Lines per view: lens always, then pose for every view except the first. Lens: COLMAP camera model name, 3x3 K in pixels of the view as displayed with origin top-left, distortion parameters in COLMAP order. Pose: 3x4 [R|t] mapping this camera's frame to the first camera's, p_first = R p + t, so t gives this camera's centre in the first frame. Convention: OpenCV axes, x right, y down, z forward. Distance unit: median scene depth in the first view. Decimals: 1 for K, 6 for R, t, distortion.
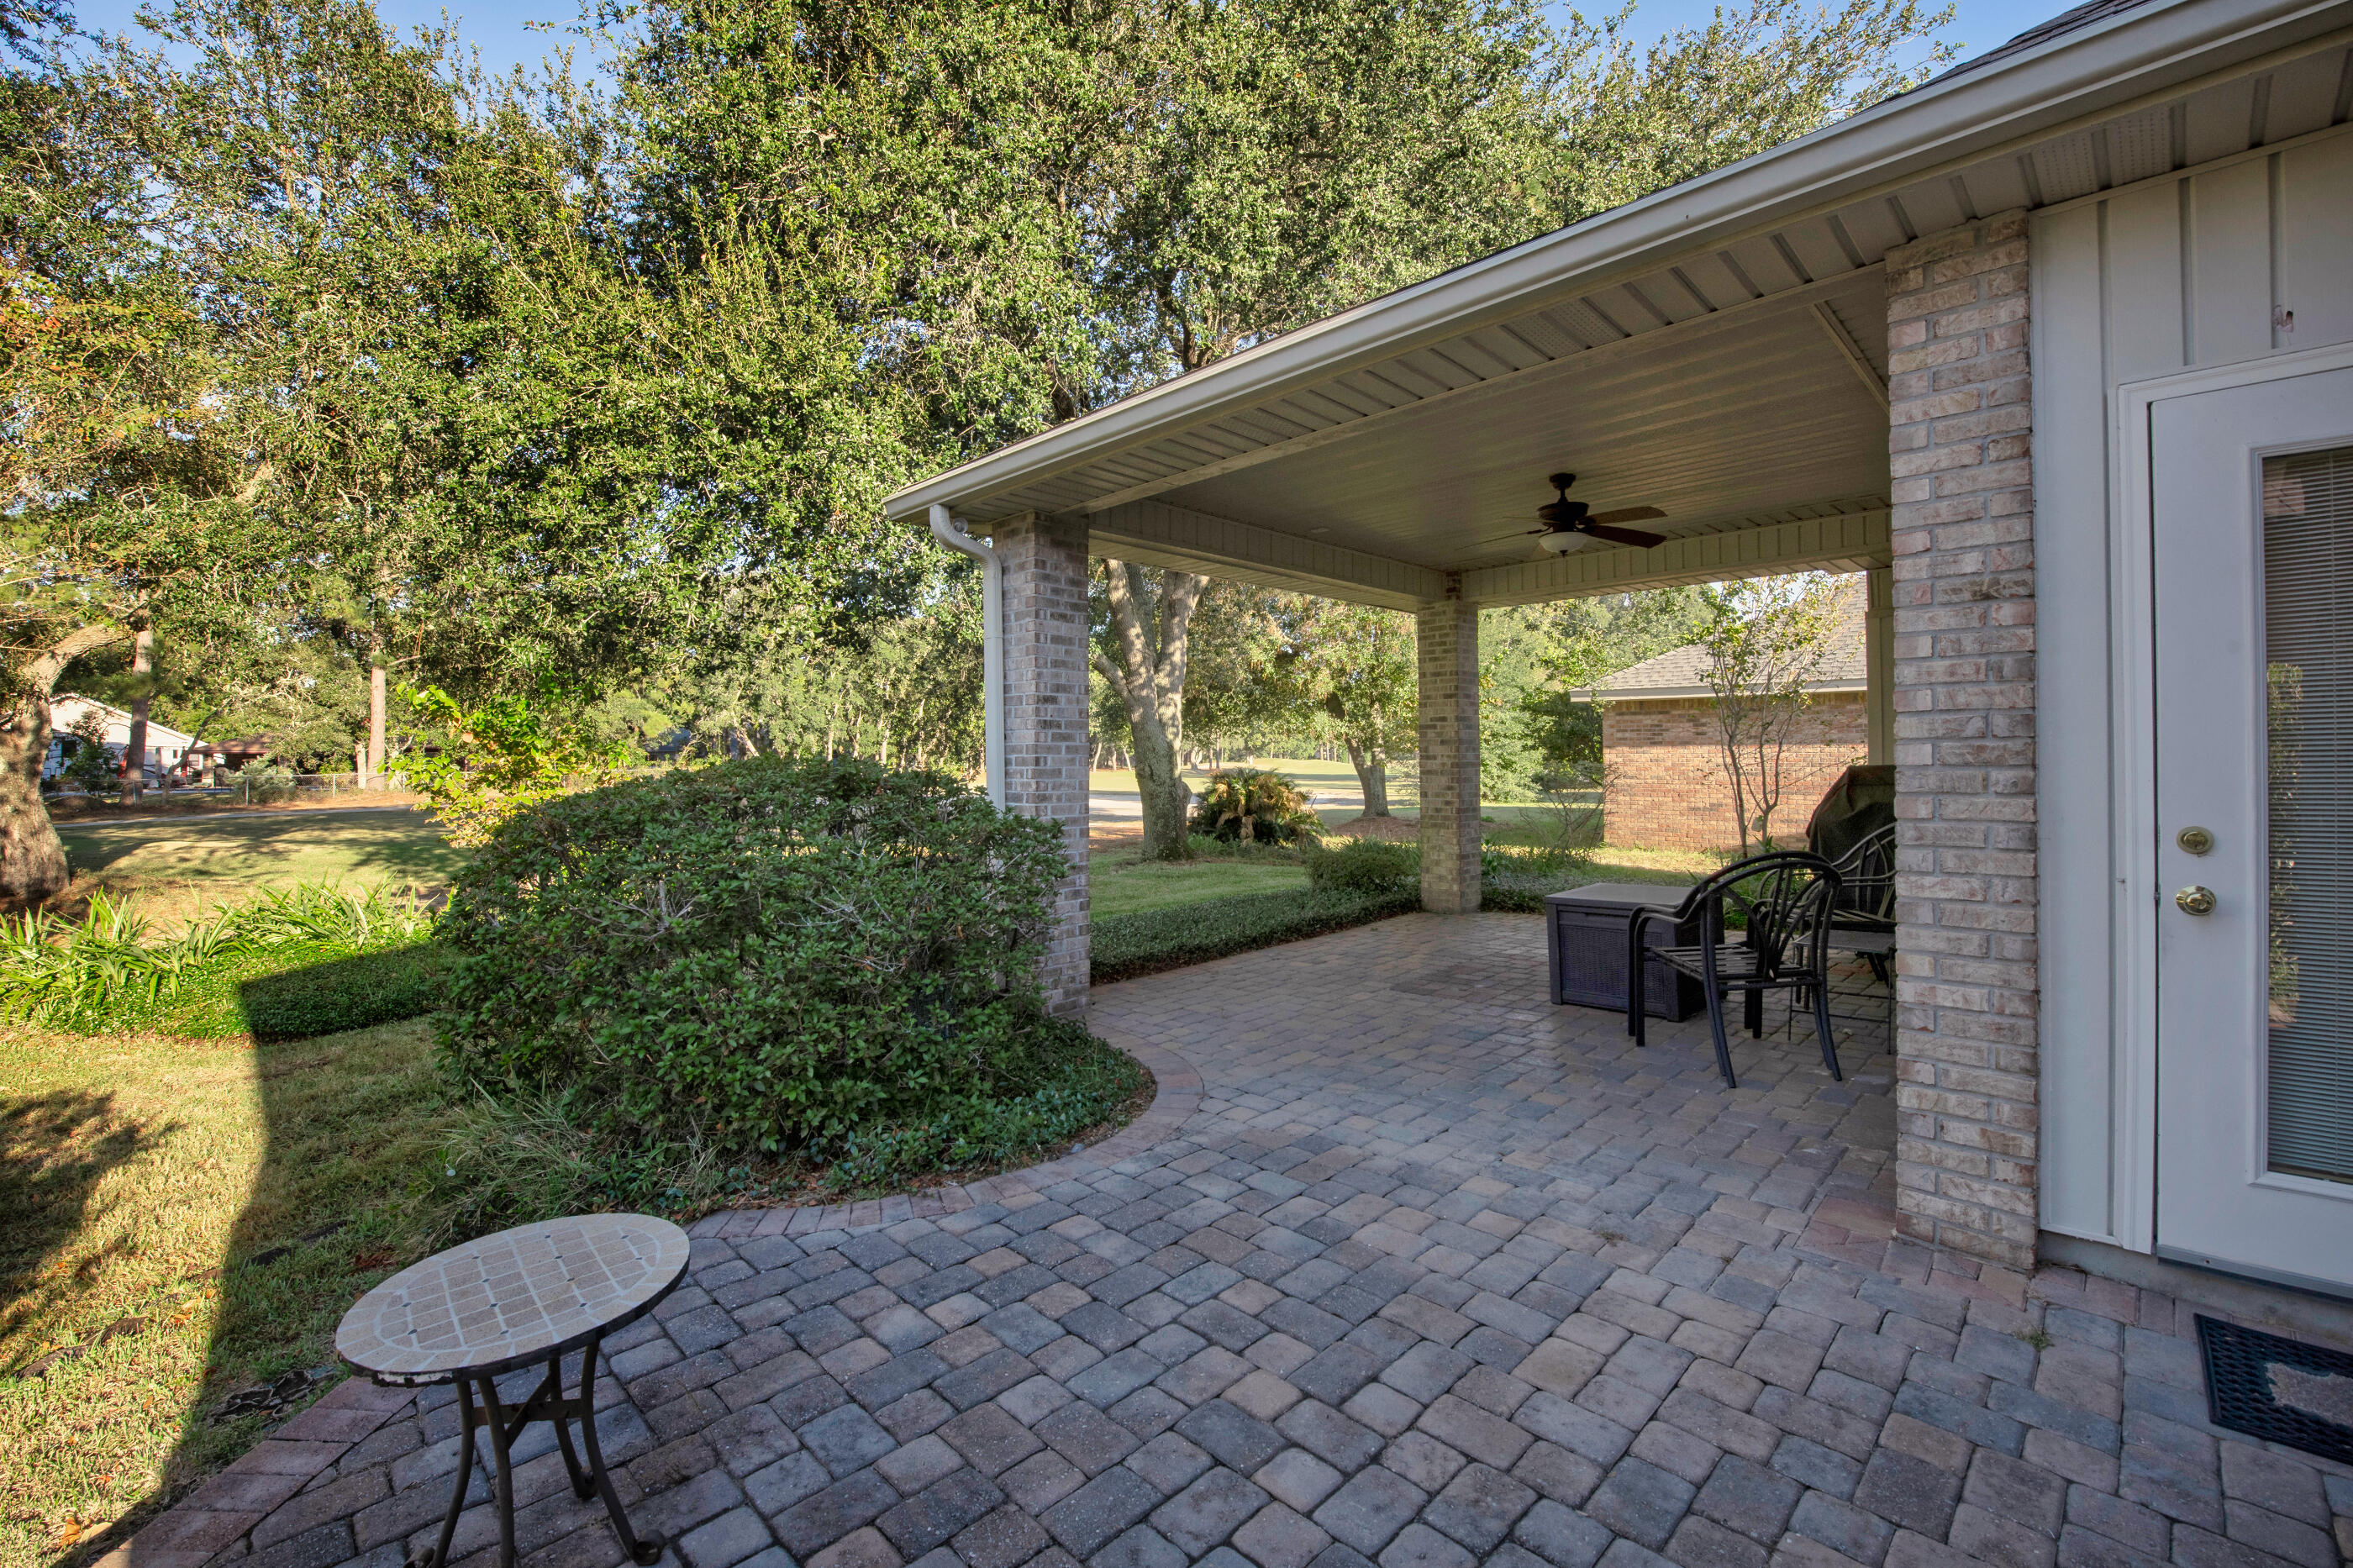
lens RADIAL K [[955.8, 0, 1159.5], [0, 955.8, 774.6], [0, 0, 1]] dist [-0.011949, 0.000384]
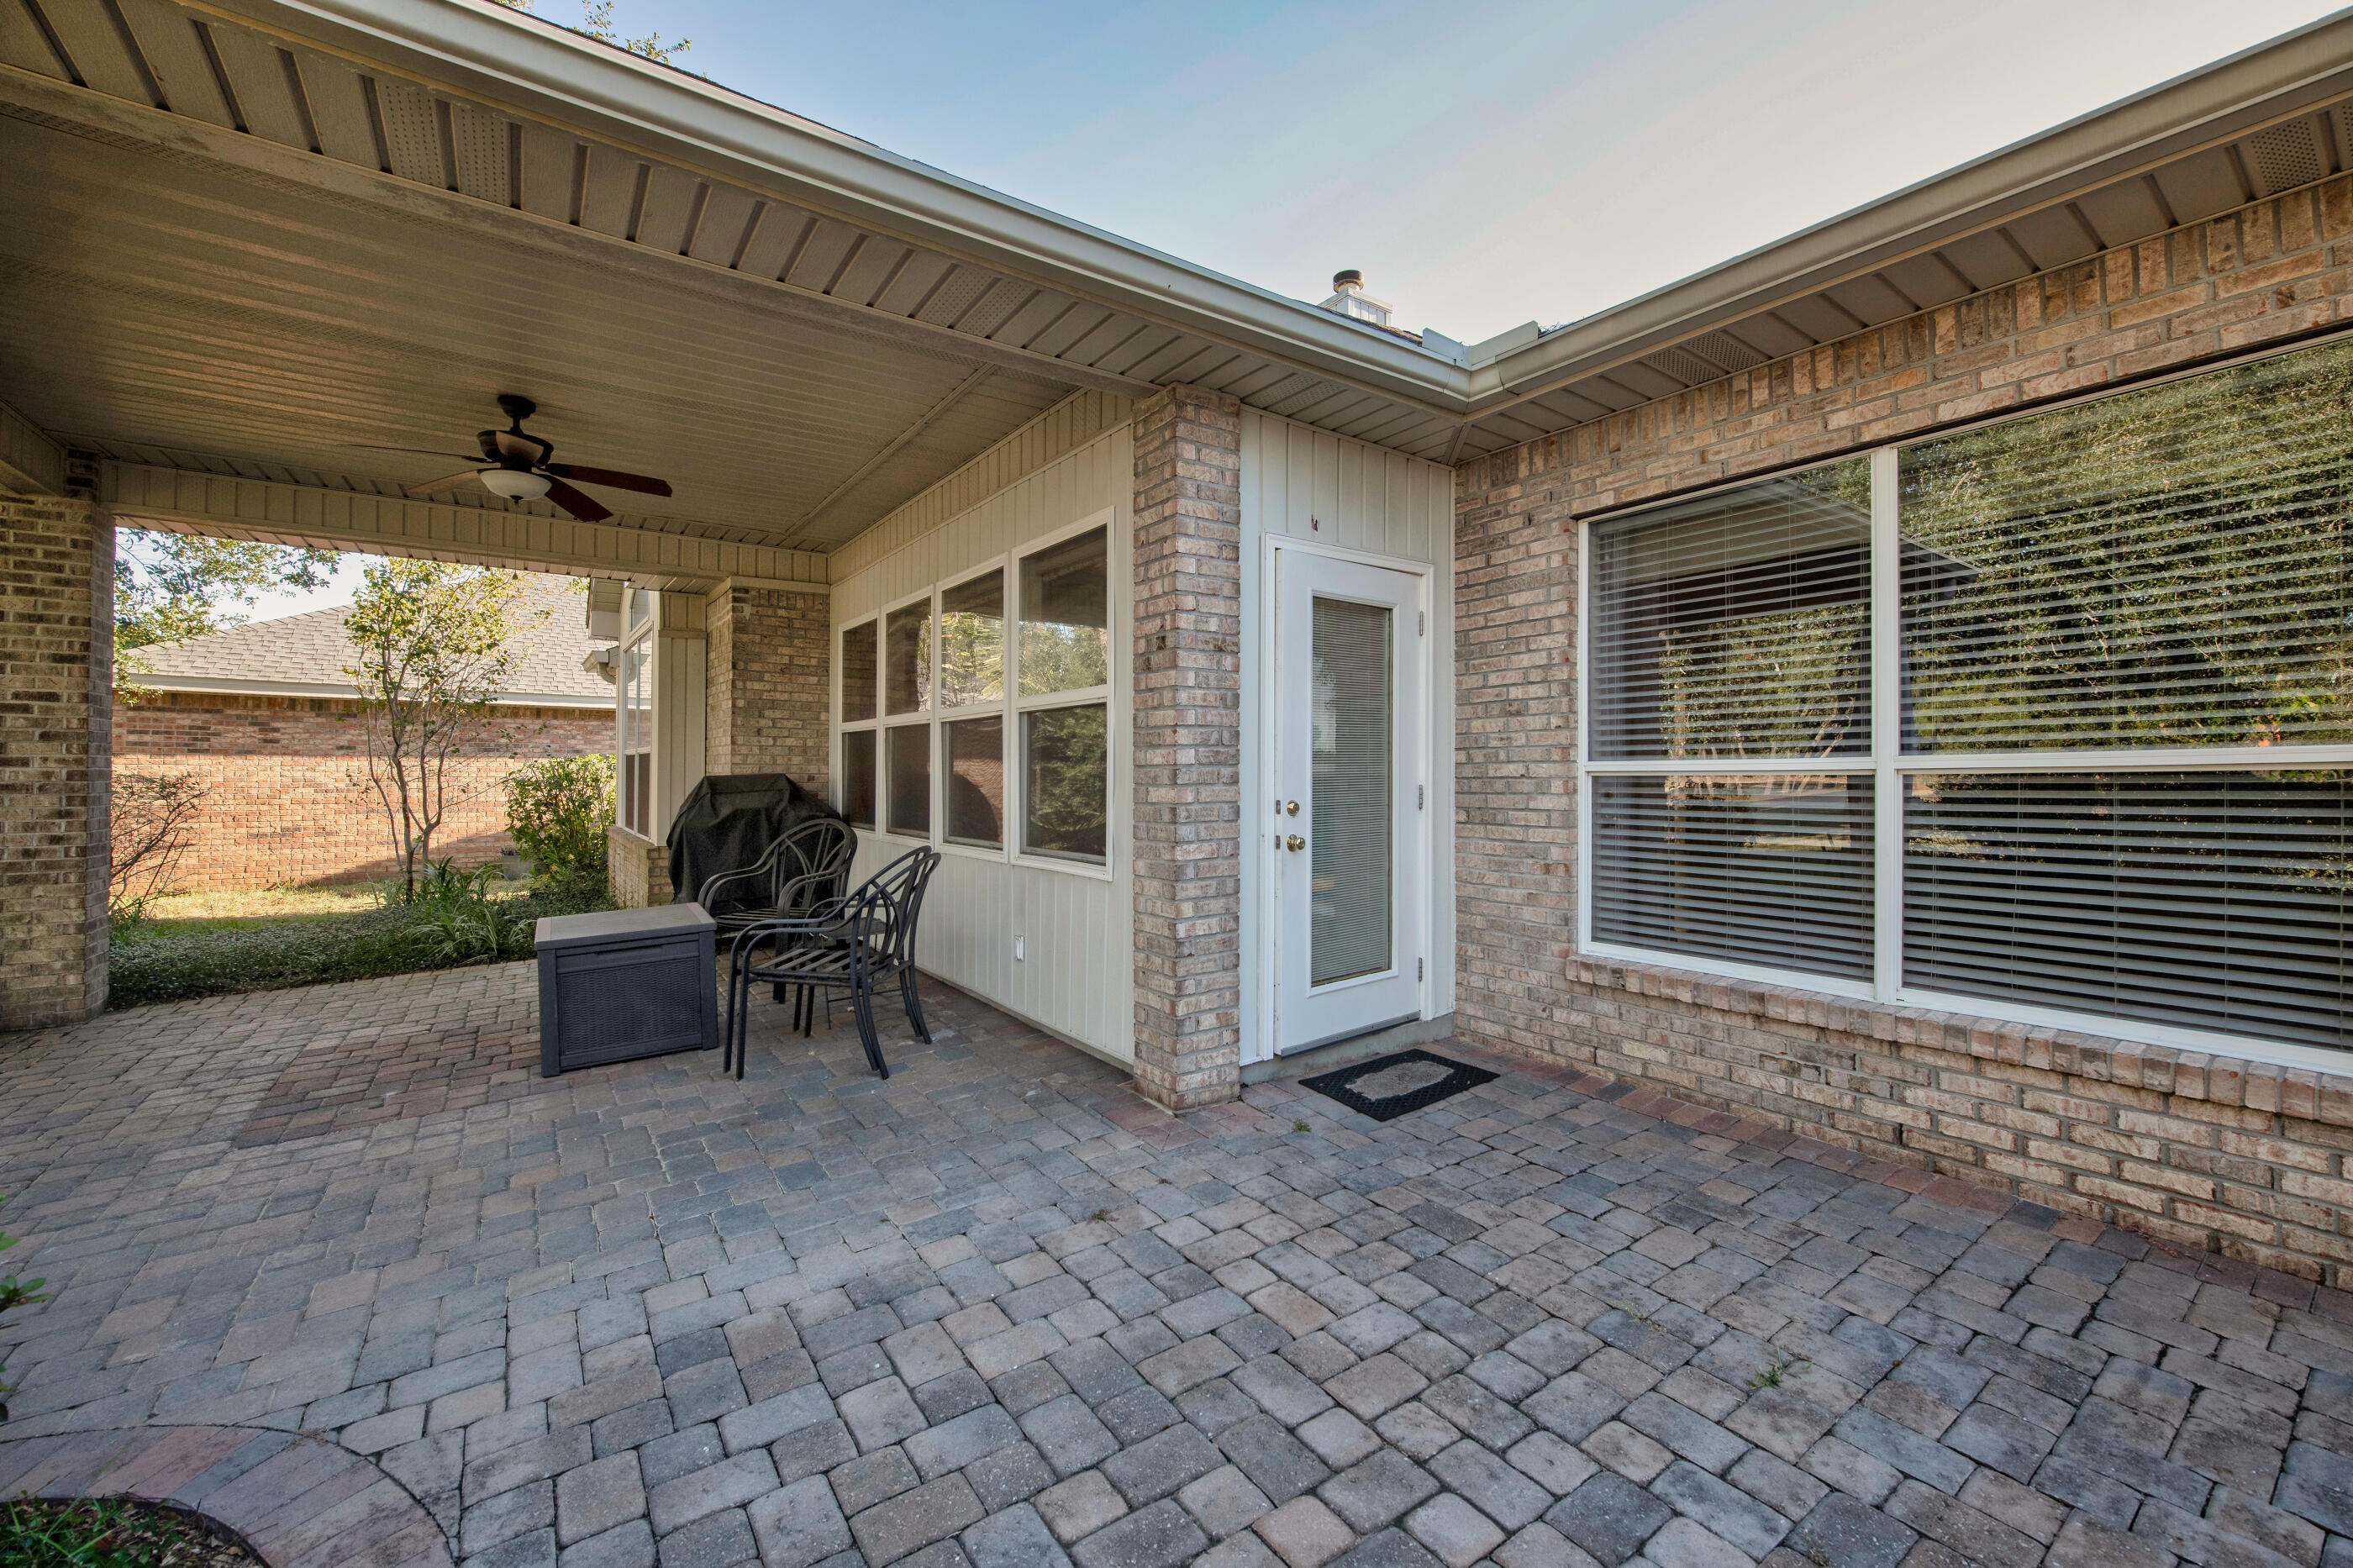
lens RADIAL K [[955.8, 0, 1169.4], [0, 955.8, 773.9], [0, 0, 1]] dist [-0.011949, 0.000384]
pose [[0.175411, 0.003290, 0.984490, -0.575084], [0.015756, 0.999857, -0.006148, 0.012640], [-0.984369, 0.016590, 0.175334, 0.789564]]
